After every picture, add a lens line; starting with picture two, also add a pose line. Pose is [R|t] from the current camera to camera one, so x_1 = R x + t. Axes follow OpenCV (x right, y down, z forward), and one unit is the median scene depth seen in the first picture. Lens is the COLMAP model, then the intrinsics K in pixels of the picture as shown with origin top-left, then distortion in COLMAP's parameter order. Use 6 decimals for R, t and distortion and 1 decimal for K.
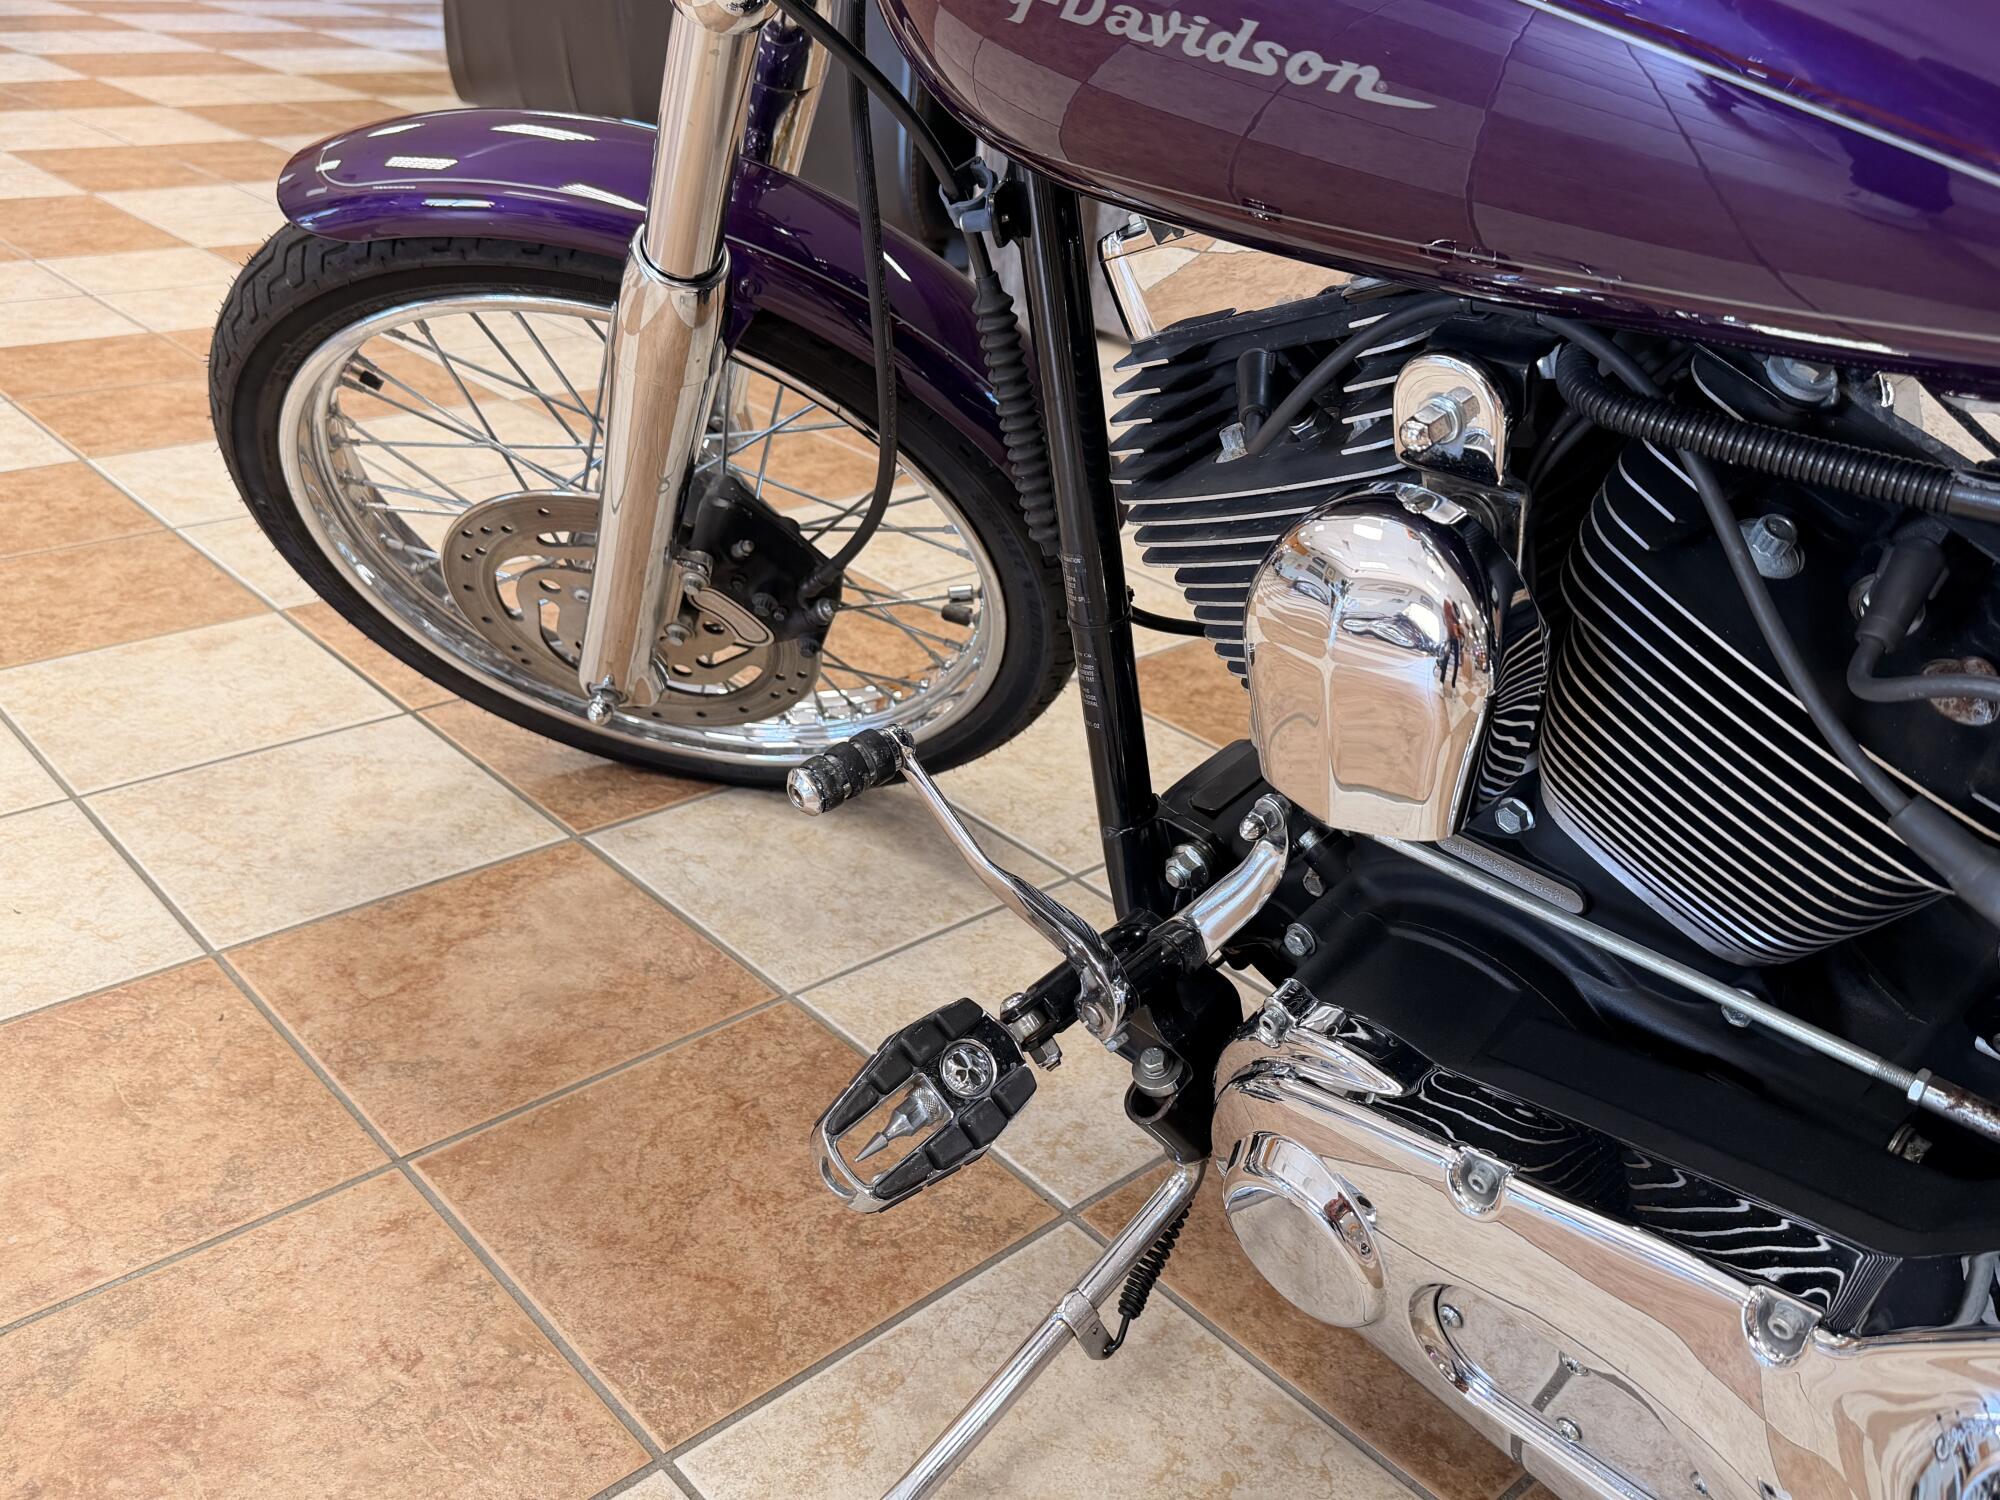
lens RADIAL K [[1720.4, 0, 1005.8], [0, 1720.4, 766.5], [0, 0, 1]] dist [0.088308, -0.155384]
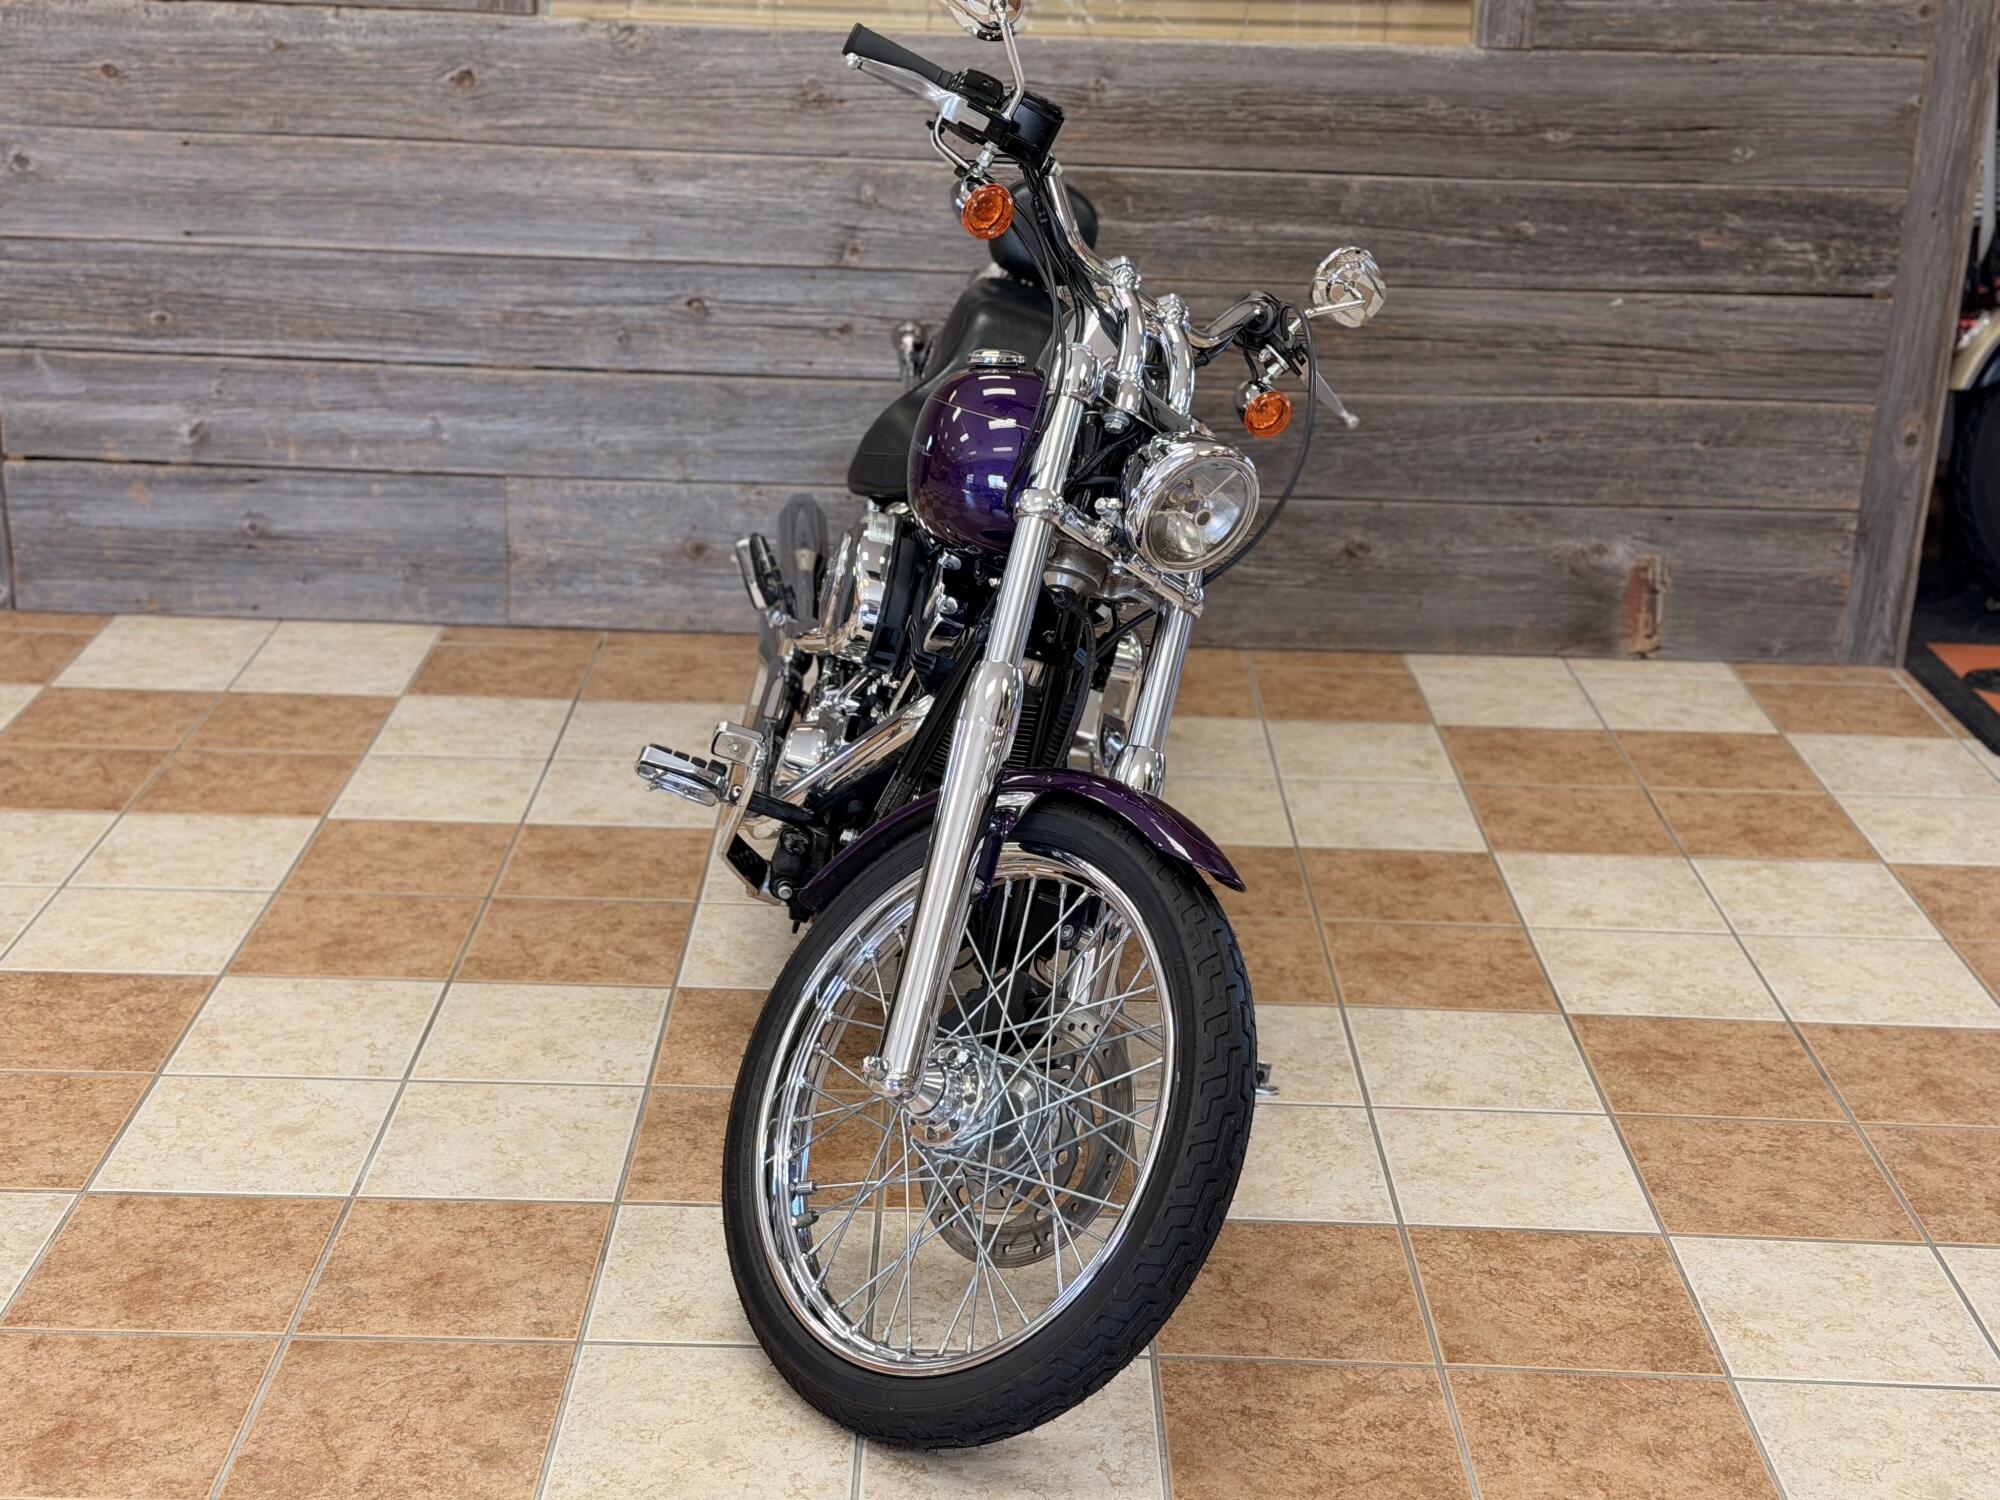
lens RADIAL K [[2851.6, 0, 1001.6], [0, 2851.6, 771.3], [0, 0, 1]] dist [0.127648, 0.000000]
pose [[0.671983, -0.291851, 0.680634, -2.240519], [0.349712, 0.935198, 0.055738, 0.224183], [-0.652794, 0.200571, 0.730501, -3.043670]]
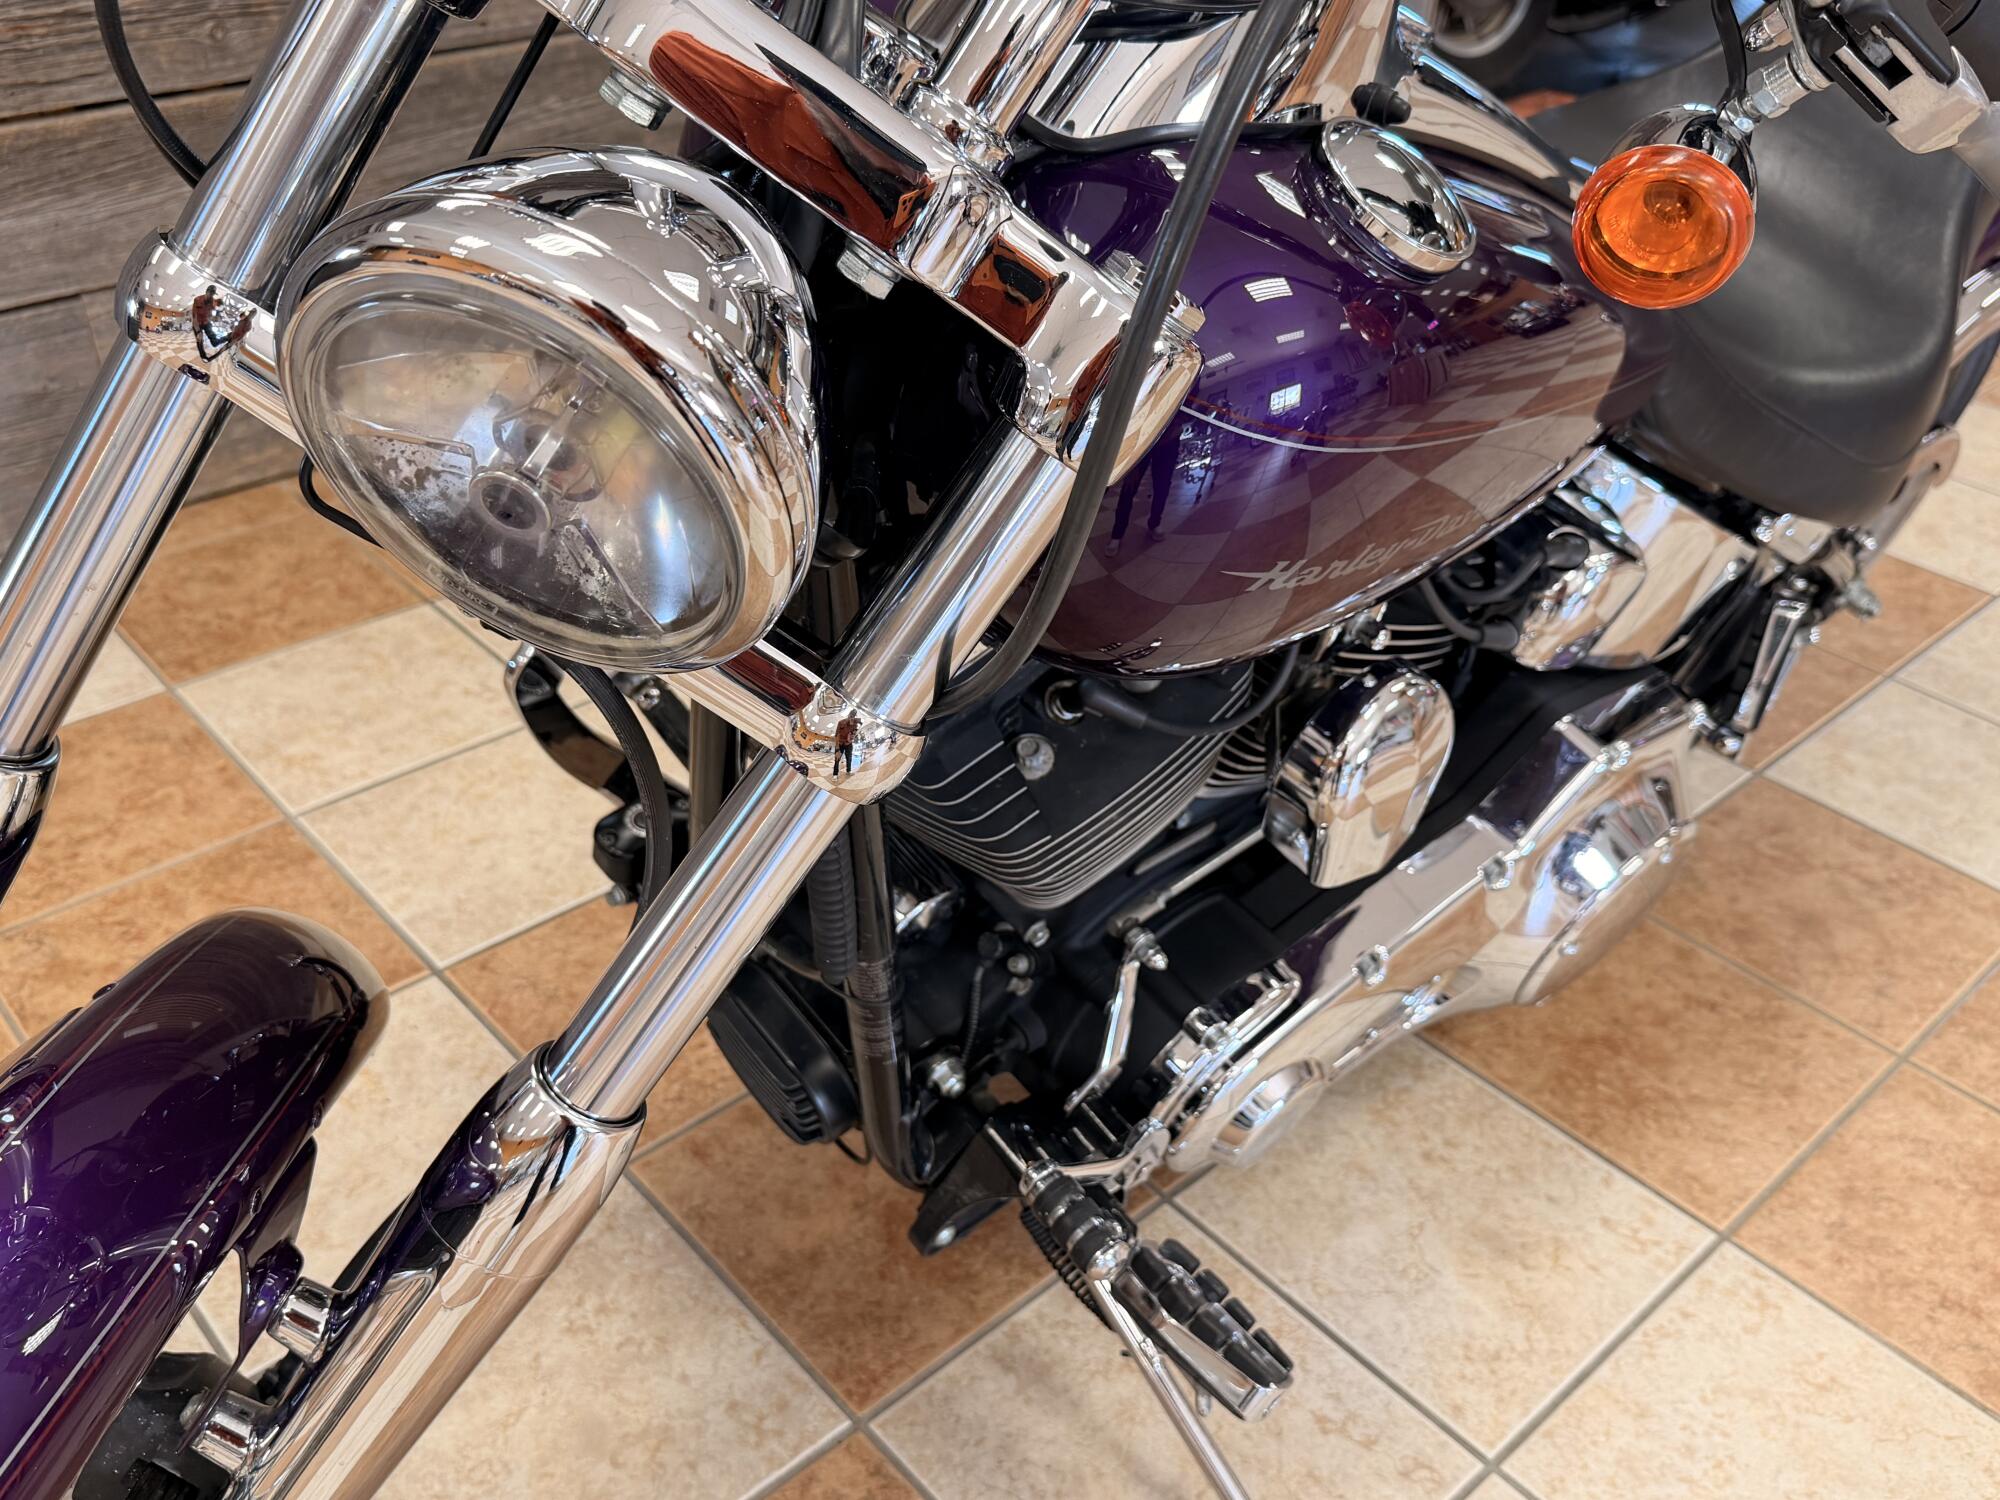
lens RADIAL K [[1720.4, 0, 978.4], [0, 1720.4, 775.4], [0, 0, 1]] dist [0.088308, -0.155384]
pose [[0.006712, -0.631655, 0.775221, -0.740316], [0.431371, 0.701225, 0.567629, -0.817337], [-0.902150, 0.330598, 0.277184, 0.691587]]
